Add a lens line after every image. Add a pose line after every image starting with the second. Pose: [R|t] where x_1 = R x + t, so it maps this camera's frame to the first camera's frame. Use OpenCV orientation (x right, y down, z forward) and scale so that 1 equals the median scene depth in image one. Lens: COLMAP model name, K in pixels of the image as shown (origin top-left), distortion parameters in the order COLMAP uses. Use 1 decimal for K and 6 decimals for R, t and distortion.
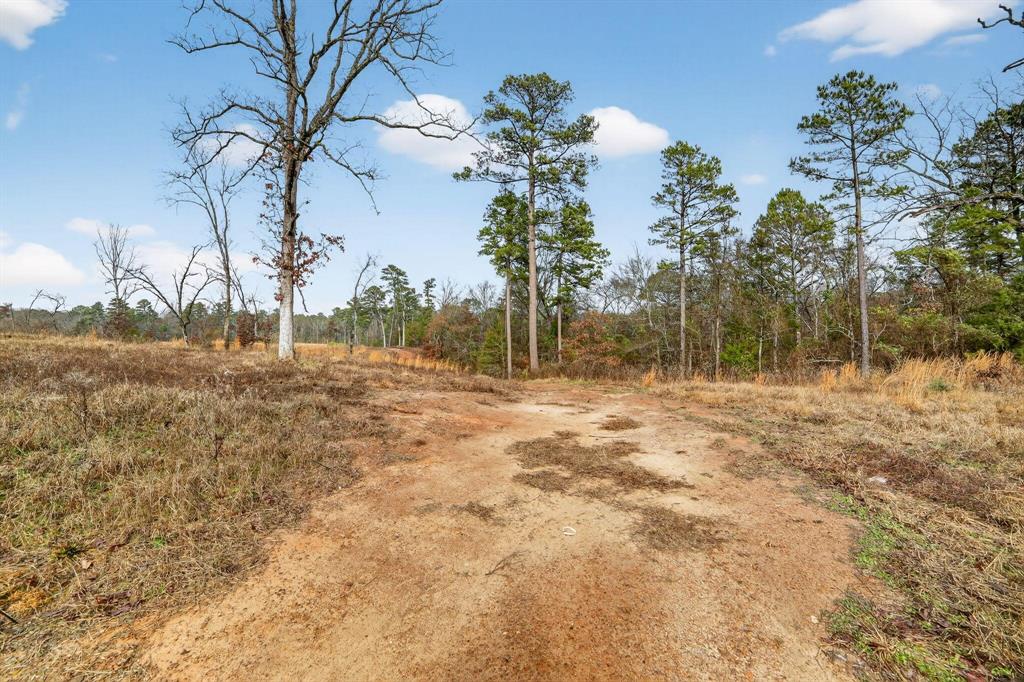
lens RADIAL K [[421.7, 0, 512.2], [0, 421.7, 346.5], [0, 0, 1]] dist [-0.041527, 0.000393]
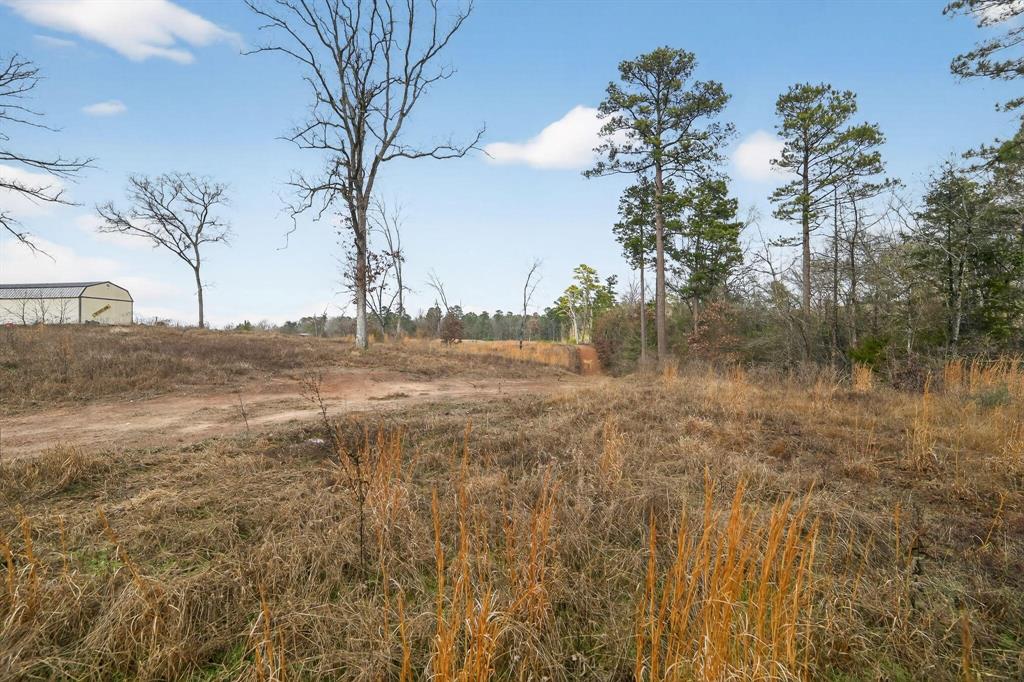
lens RADIAL K [[421.7, 0, 512.2], [0, 421.7, 346.5], [0, 0, 1]] dist [-0.041527, 0.000393]
pose [[0.875942, 0.009406, -0.482325, 0.191219], [-0.006629, 0.999950, 0.007461, 0.005062], [0.482371, -0.003339, 0.875961, 0.022270]]
